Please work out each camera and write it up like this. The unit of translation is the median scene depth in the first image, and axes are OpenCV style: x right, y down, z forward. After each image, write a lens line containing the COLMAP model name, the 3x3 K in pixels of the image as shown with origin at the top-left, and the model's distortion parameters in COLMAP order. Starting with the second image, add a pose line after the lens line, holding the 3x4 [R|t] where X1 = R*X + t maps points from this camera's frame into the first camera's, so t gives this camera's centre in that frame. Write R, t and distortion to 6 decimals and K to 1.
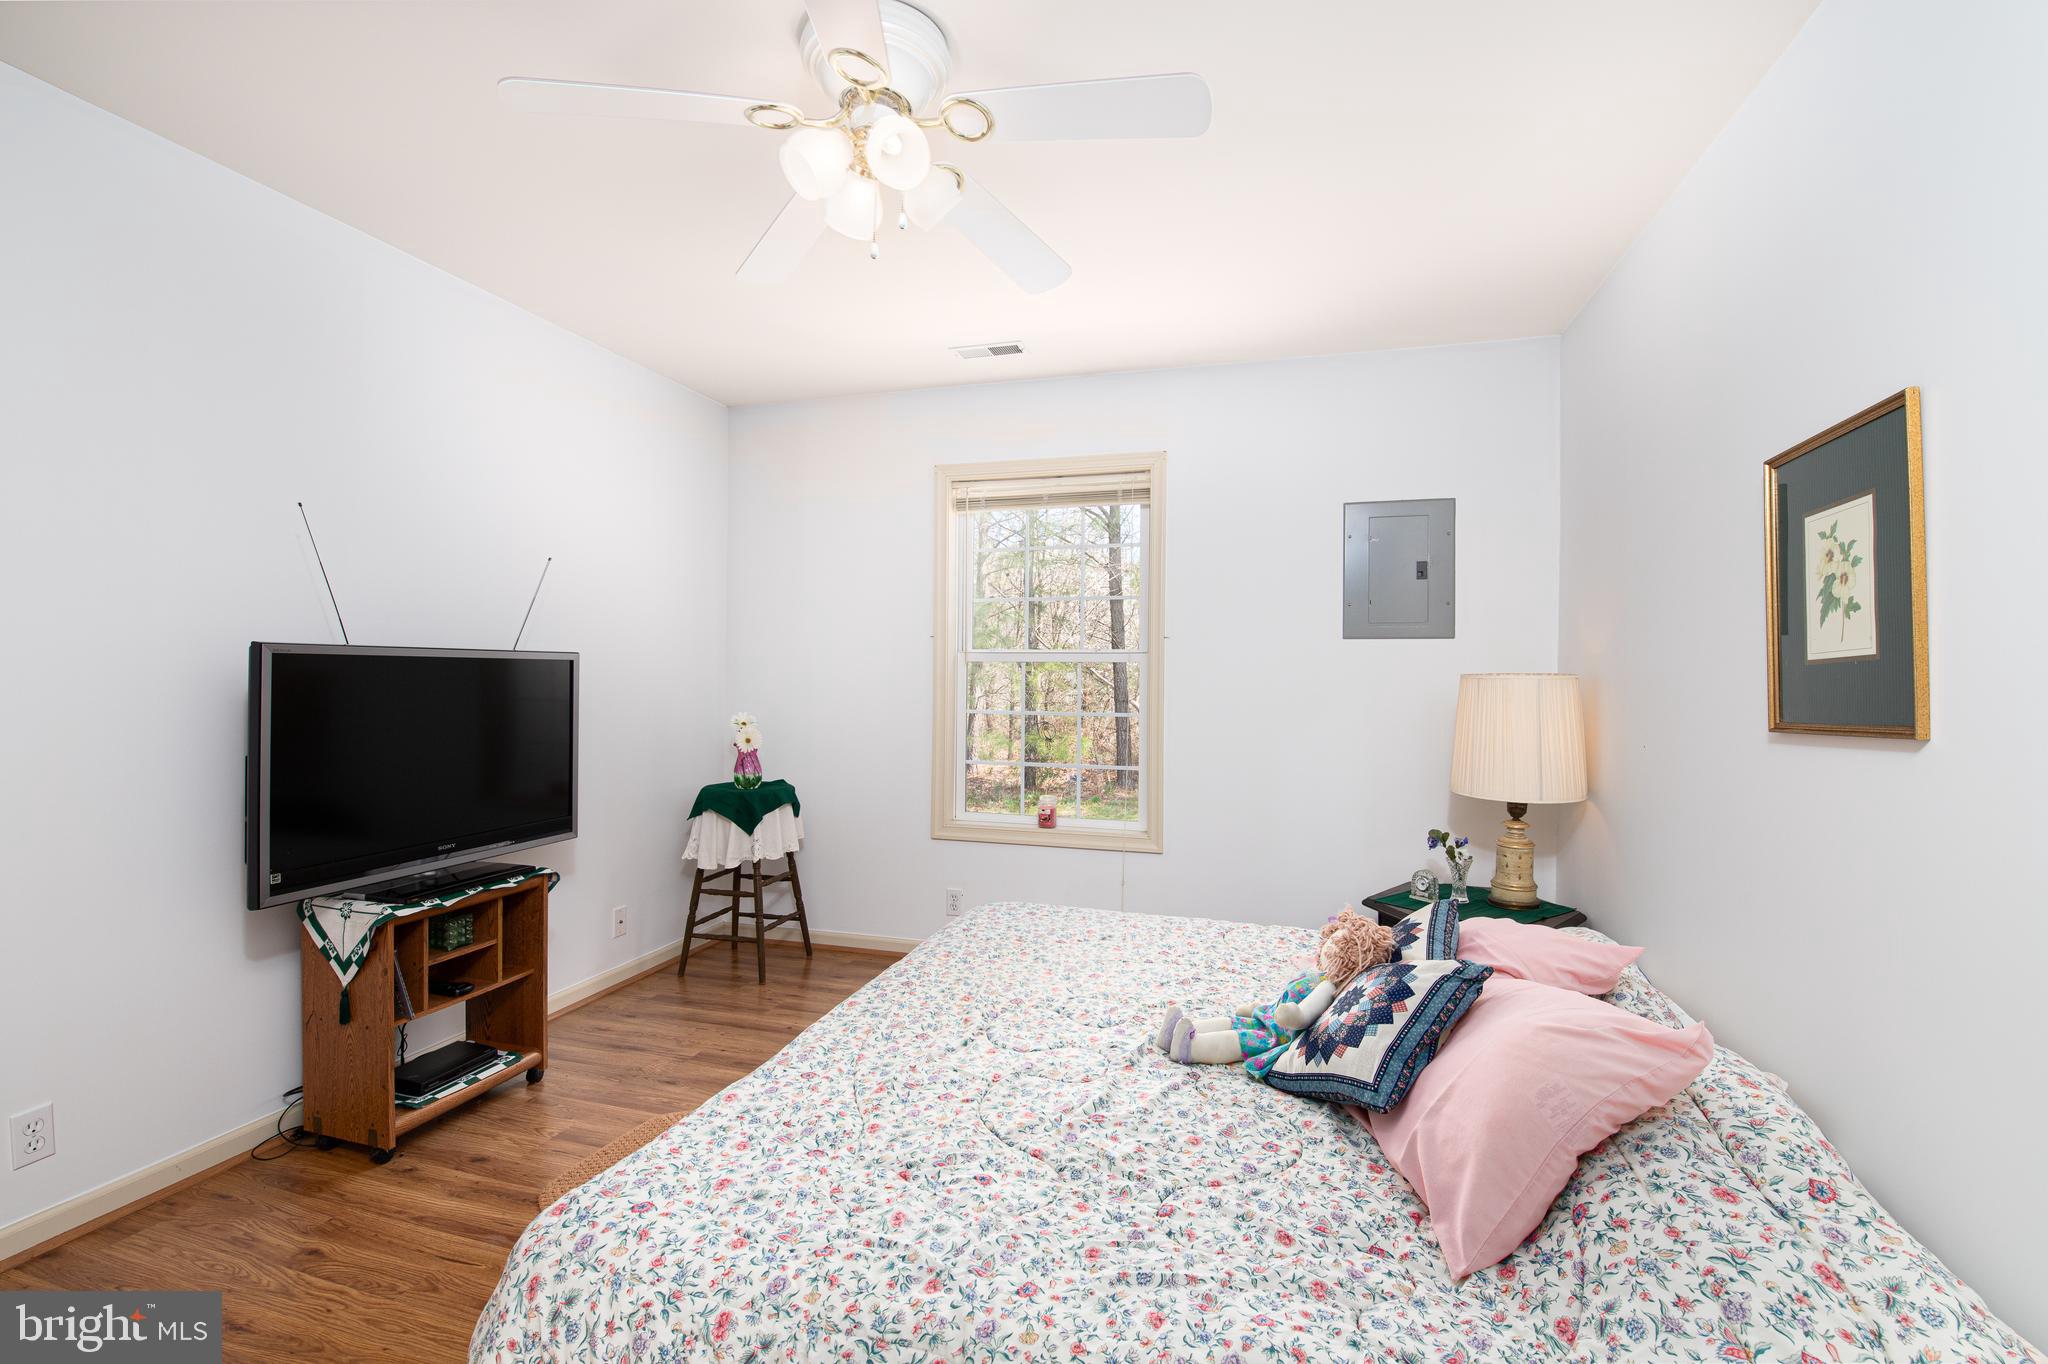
lens RADIAL K [[890.8, 0, 1022.5], [0, 890.8, 678.2], [0, 0, 1]] dist [-0.002816, -0.010913]
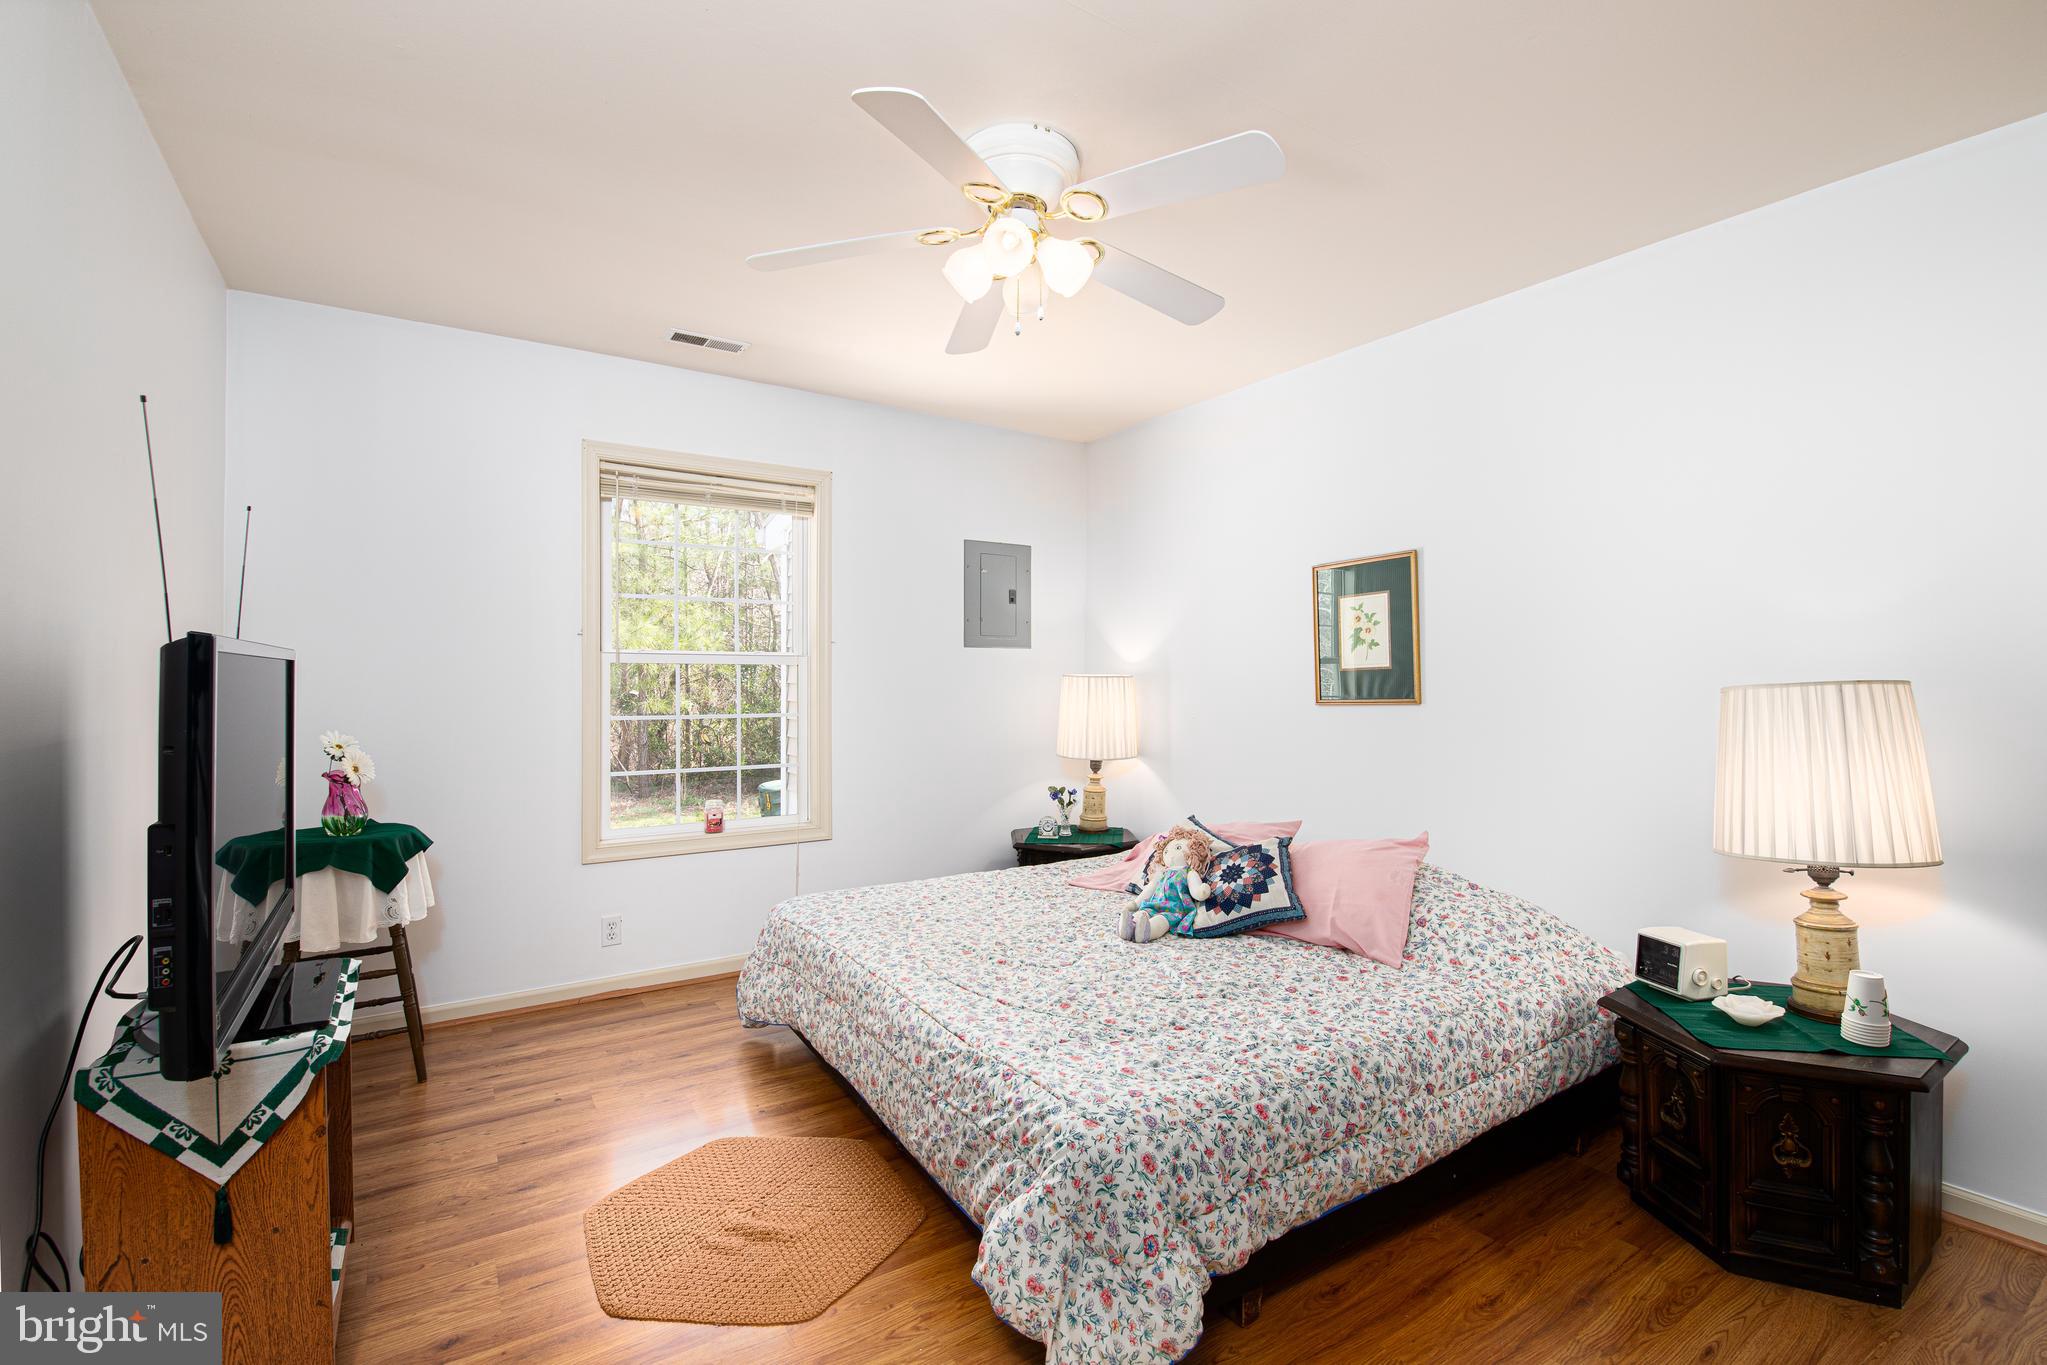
lens RADIAL K [[903.5, 0, 1042.2], [0, 903.5, 672.9], [0, 0, 1]] dist [0.002133, -0.010829]
pose [[0.636064, -0.001672, 0.771634, -0.885065], [0.004915, 0.999986, -0.001885, -0.006910], [-0.771621, 0.004992, 0.636063, 0.154586]]
